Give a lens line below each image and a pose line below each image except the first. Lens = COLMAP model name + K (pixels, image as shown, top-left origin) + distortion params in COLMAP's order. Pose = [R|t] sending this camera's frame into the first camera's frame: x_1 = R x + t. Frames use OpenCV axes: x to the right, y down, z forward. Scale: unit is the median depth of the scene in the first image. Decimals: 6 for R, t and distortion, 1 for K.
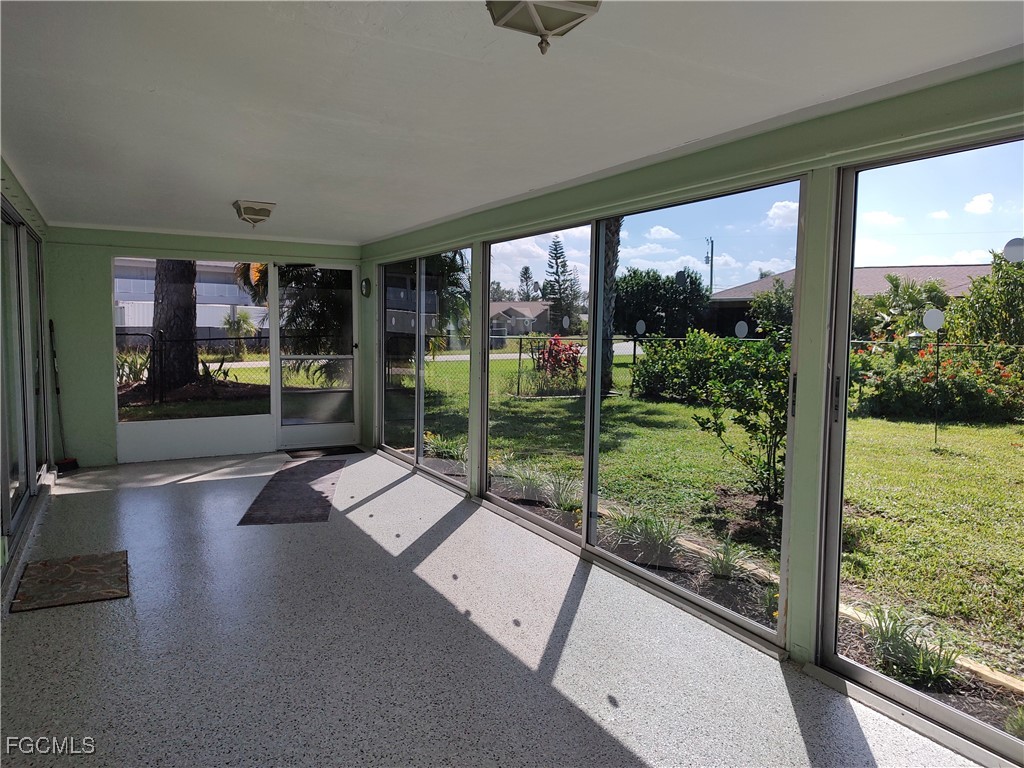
lens RADIAL K [[740.3, 0, 516.3], [0, 740.3, 382.4], [0, 0, 1]] dist [0.018749, -0.021966]
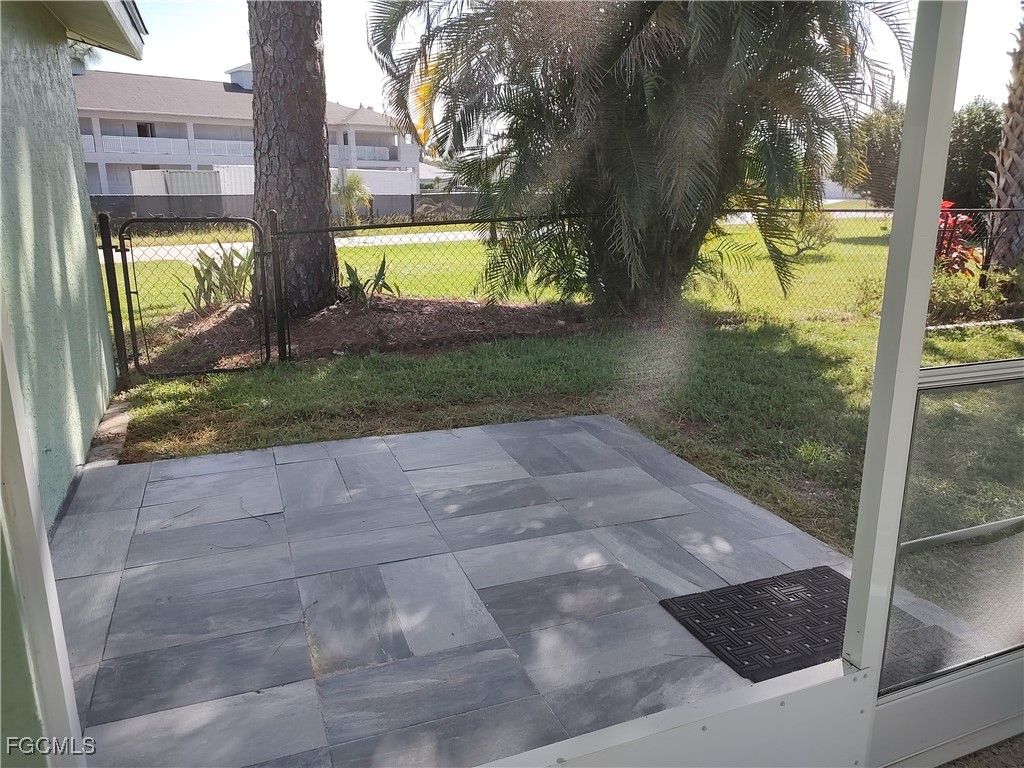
lens RADIAL K [[740.3, 0, 512.6], [0, 740.3, 385.6], [0, 0, 1]] dist [0.018749, -0.021966]
pose [[0.992041, 0.016995, -0.124765, -0.228752], [0.006192, 0.983068, 0.183138, -0.039549], [0.125765, -0.182453, 0.975138, 0.462713]]
